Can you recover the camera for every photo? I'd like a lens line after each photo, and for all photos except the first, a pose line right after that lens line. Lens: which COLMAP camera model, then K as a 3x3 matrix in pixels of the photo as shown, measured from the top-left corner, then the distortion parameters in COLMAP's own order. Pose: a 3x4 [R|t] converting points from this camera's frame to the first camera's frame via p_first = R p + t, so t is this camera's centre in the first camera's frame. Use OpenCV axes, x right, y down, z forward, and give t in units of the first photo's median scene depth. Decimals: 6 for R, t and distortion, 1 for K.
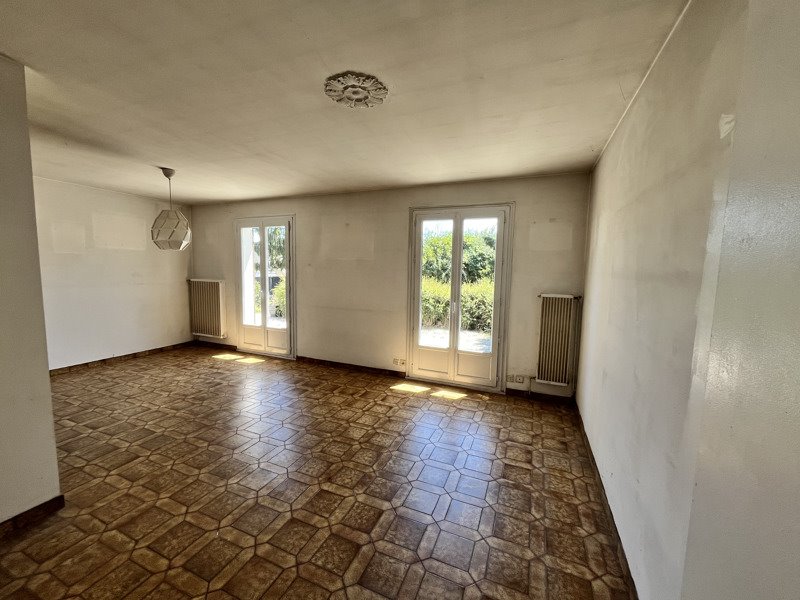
lens RADIAL K [[322.6, 0, 400.8], [0, 322.6, 302.4], [0, 0, 1]] dist [-0.001108, -0.000264]
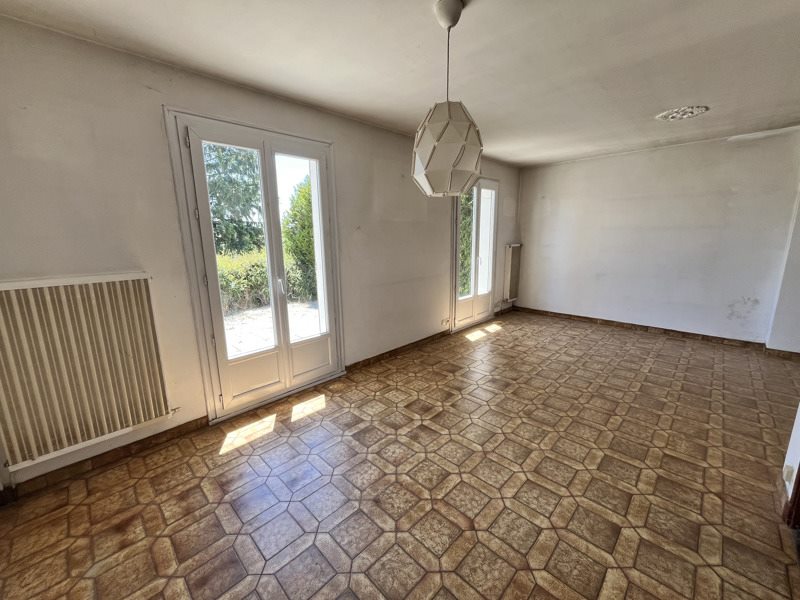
lens RADIAL K [[322.6, 0, 398.7], [0, 322.6, 296.5], [0, 0, 1]] dist [-0.001108, -0.000264]
pose [[0.372711, -0.200926, 0.905933, -1.313385], [0.119628, 0.978534, 0.167811, -0.115554], [-0.920204, 0.045830, 0.388747, 0.968432]]
